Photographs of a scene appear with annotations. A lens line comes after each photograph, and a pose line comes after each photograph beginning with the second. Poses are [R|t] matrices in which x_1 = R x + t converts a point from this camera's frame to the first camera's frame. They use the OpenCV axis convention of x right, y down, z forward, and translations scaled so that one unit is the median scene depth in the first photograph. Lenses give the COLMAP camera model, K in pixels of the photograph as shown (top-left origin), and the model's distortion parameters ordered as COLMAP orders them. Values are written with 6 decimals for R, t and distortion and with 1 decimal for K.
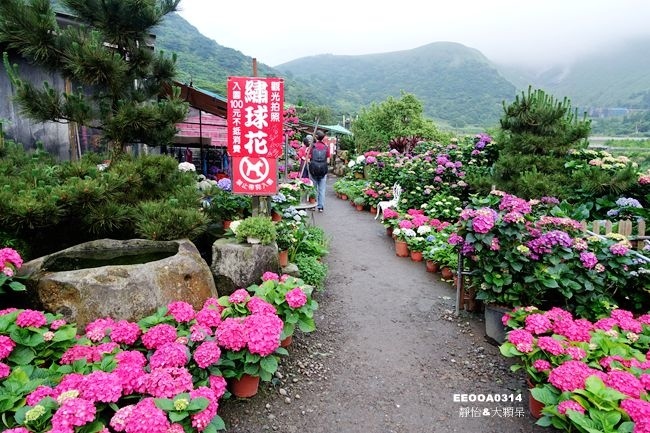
lens RADIAL K [[448.3, 0, 325.0], [0, 448.3, 216.5], [0, 0, 1]] dist [0.002253, 0.003800]
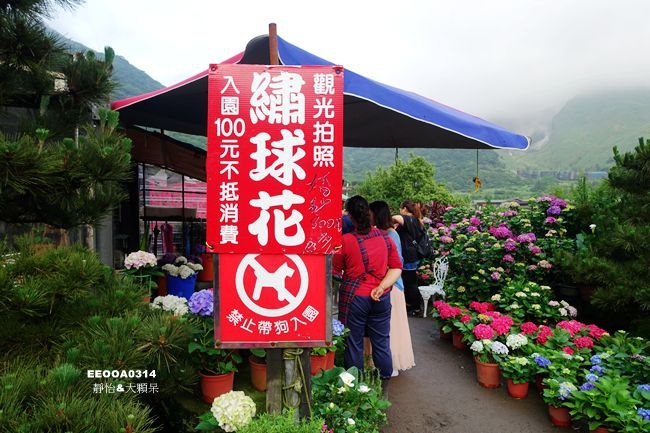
lens RADIAL K [[448.3, 0, 325.0], [0, 448.3, 216.5], [0, 0, 1]] dist [0.002253, 0.003800]
pose [[0.999543, -0.022007, 0.020728, -0.117127], [0.024859, 0.988481, -0.149292, -0.103648], [-0.017203, 0.149739, 0.988576, 0.589459]]
